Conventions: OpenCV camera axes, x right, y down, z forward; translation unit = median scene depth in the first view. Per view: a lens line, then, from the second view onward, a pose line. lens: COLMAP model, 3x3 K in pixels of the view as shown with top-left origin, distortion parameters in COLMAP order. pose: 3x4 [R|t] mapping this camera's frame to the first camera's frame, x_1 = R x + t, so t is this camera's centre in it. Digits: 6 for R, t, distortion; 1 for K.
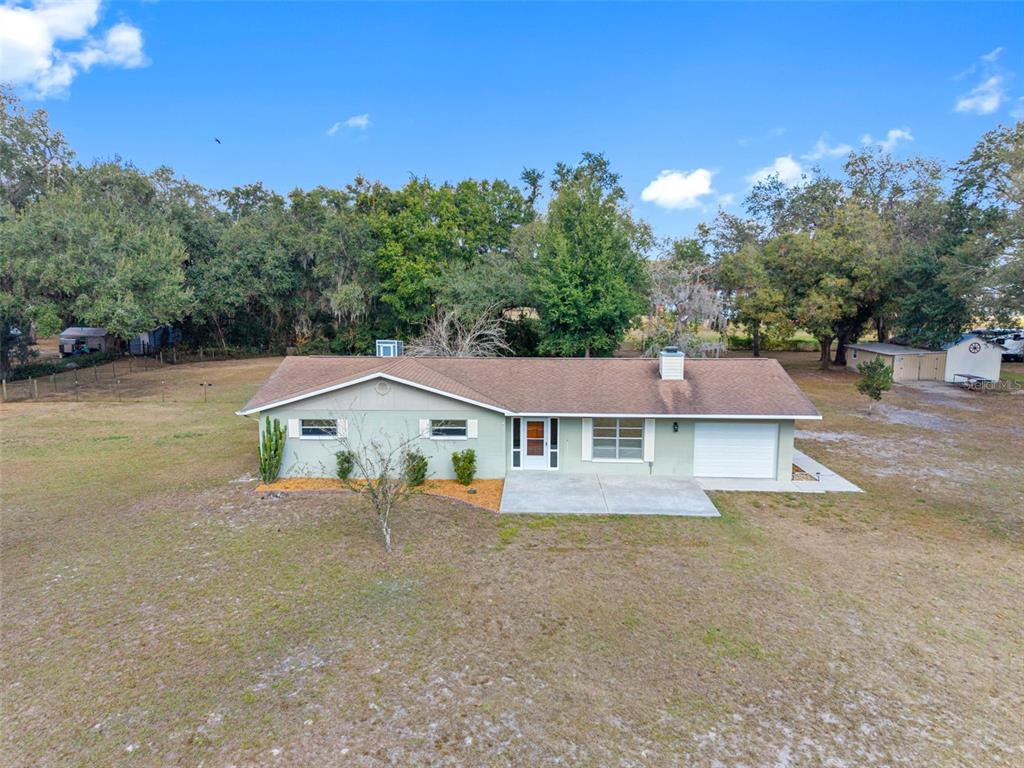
lens RADIAL K [[654.9, 0, 512.0], [0, 654.9, 386.3], [0, 0, 1]] dist [0.020972, -0.003982]
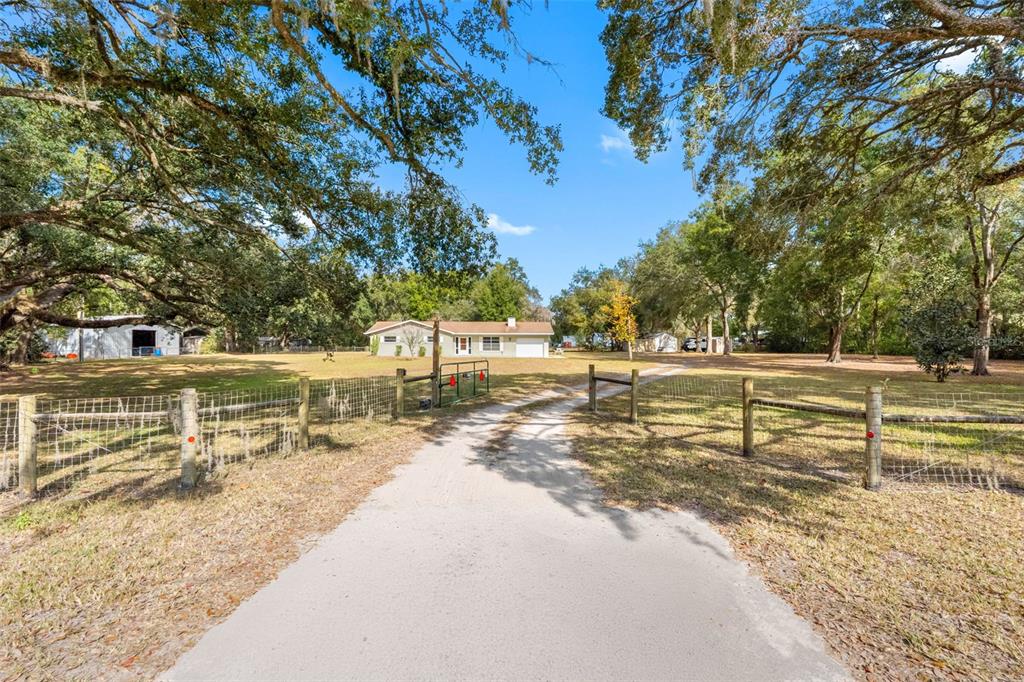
lens RADIAL K [[461.1, 0, 505.6], [0, 461.1, 337.0], [0, 0, 1]] dist [0.001959, -0.000834]
pose [[0.999926, 0.004924, 0.011100, 0.116383], [-0.002799, 0.982929, -0.183966, 0.245906], [-0.011817, 0.183922, 0.982870, -0.601771]]
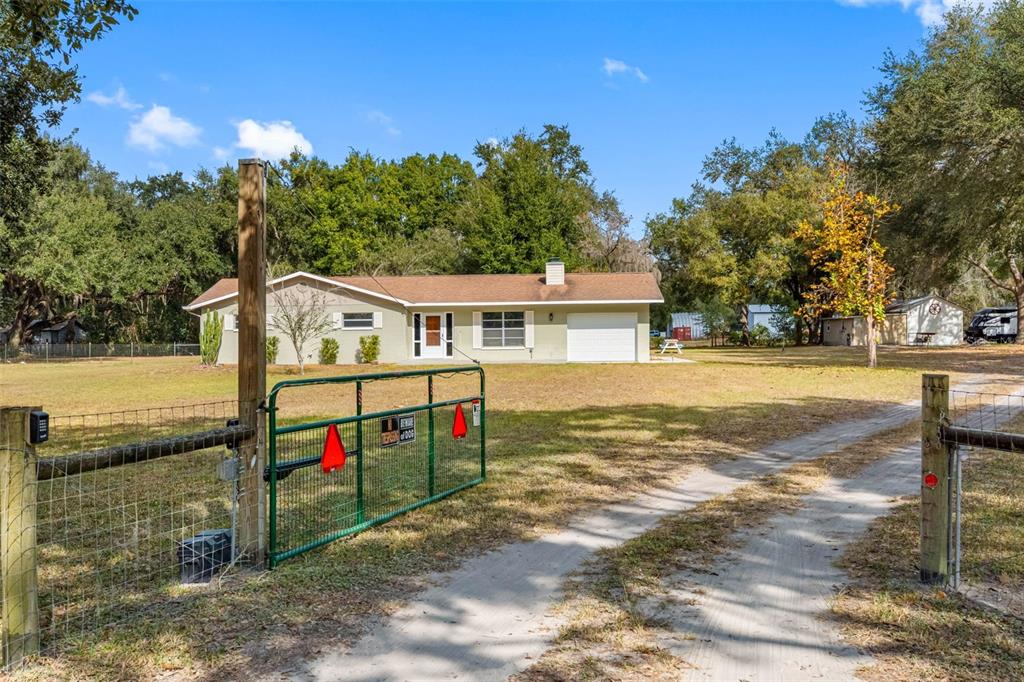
lens RADIAL K [[1012.0, 0, 513.0], [0, 1012.0, 346.2], [0, 0, 1]] dist [-0.043078, 0.000000]
pose [[0.999832, -0.009893, -0.015455, 0.117093], [0.007297, 0.987121, -0.159806, 0.225542], [0.016837, 0.159666, 0.987027, -0.437822]]
